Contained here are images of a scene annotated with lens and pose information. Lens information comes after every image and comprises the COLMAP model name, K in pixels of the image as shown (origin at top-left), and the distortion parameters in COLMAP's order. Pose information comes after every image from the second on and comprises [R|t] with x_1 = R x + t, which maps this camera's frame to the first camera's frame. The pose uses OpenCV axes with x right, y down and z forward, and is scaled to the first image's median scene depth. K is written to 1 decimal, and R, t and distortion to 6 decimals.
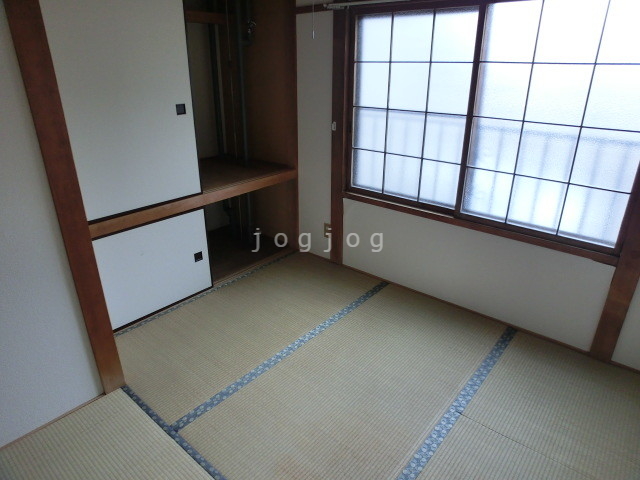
lens RADIAL K [[416.7, 0, 322.3], [0, 416.7, 238.5], [0, 0, 1]] dist [-0.083336, 0.041943]
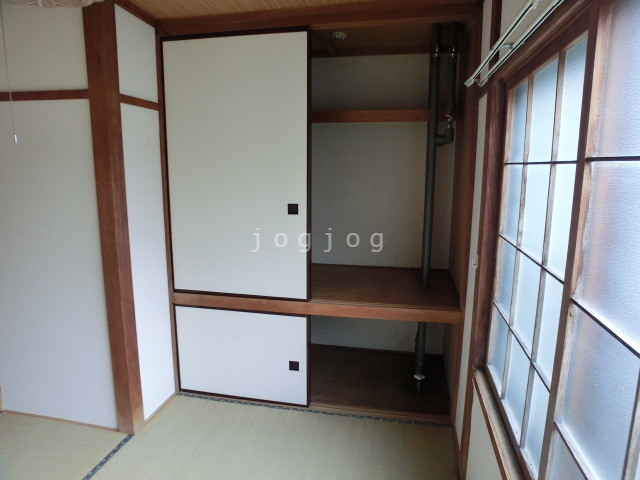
lens RADIAL K [[416.7, 0, 322.3], [0, 416.7, 238.5], [0, 0, 1]] dist [-0.083336, 0.041943]
pose [[0.484875, 0.157885, -0.860214, 0.482046], [-0.344053, 0.938701, -0.021641, -0.227705], [0.804067, 0.306453, 0.509474, 0.519900]]
